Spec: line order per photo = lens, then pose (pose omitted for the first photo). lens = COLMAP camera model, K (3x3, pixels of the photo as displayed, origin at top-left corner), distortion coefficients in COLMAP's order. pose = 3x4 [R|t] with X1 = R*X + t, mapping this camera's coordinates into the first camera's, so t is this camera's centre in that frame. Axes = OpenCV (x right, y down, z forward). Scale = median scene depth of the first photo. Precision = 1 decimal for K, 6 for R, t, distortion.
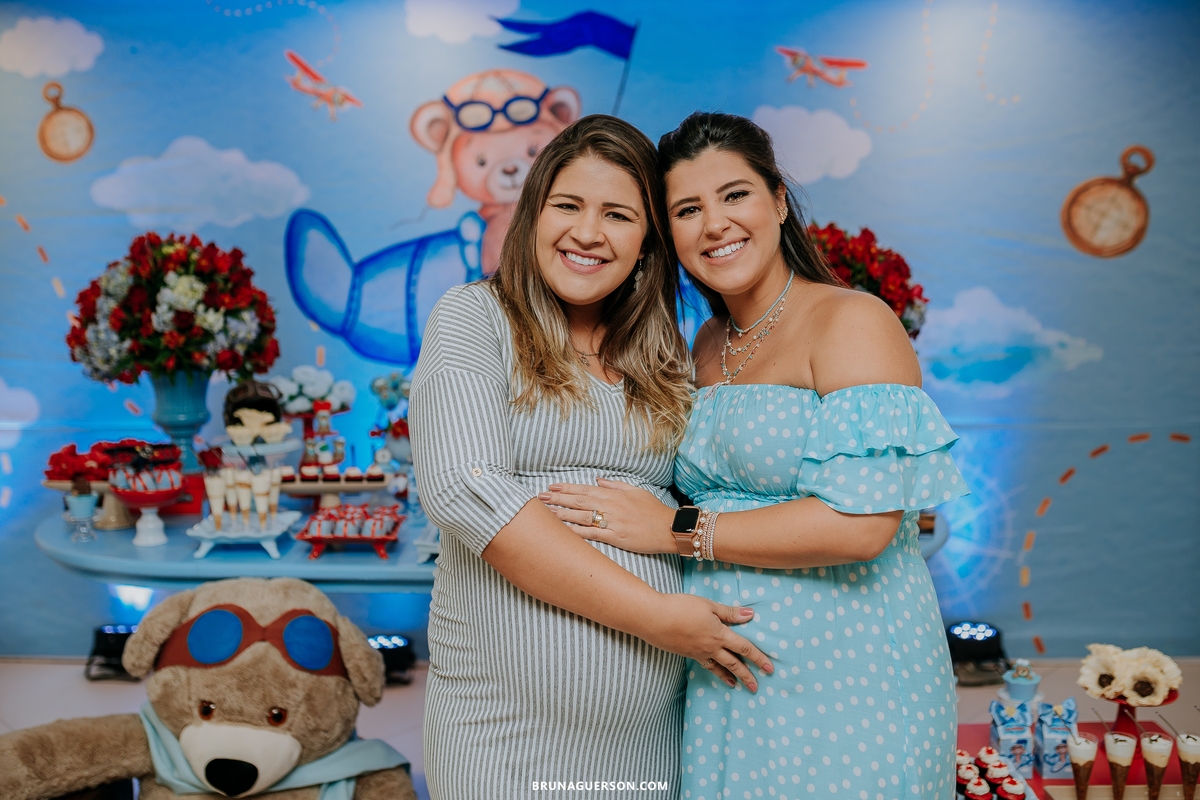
lens RADIAL K [[1291.0, 0, 607.3], [0, 1291.0, 404.9], [0, 0, 1]] dist [-0.023218, 0.000000]
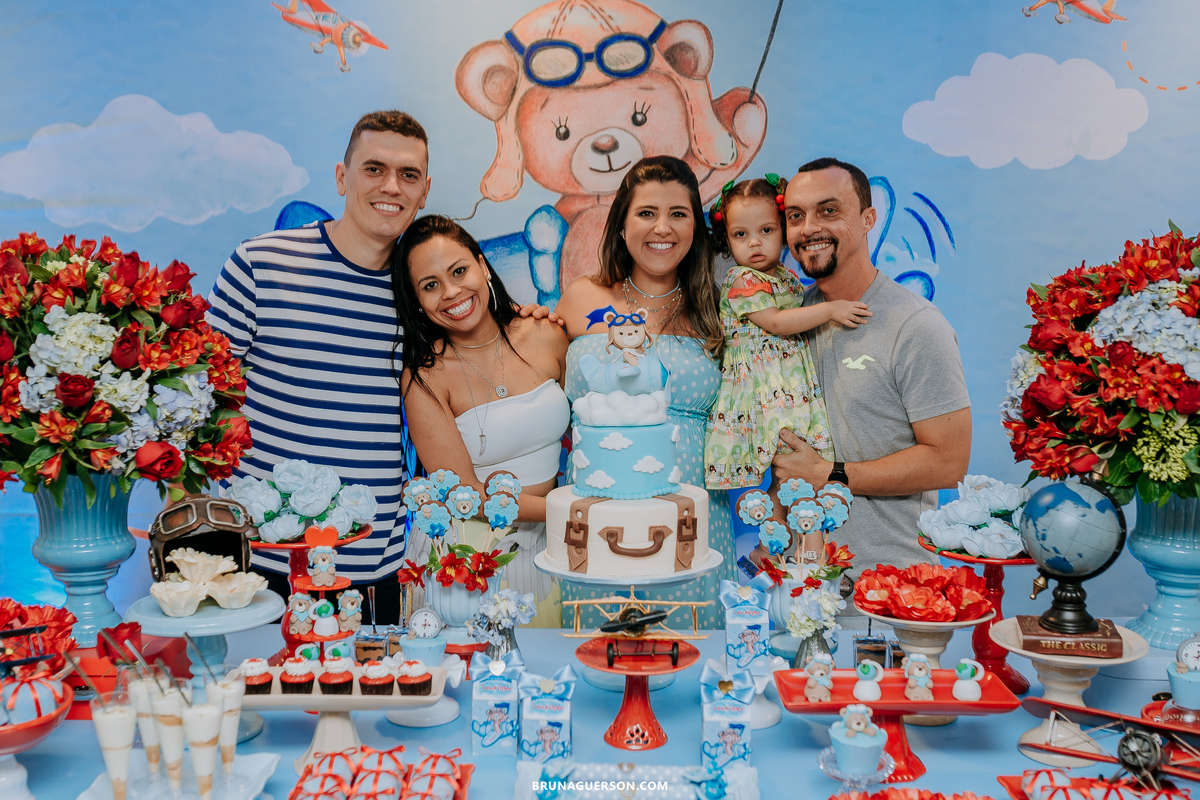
lens RADIAL K [[1291.0, 0, 581.7], [0, 1291.0, 429.3], [0, 0, 1]] dist [-0.023218, 0.000000]
pose [[0.999628, 0.012162, -0.024409, -0.069943], [-0.011751, 0.999788, 0.016910, -0.045537], [0.024609, -0.016617, 0.999559, 0.328498]]
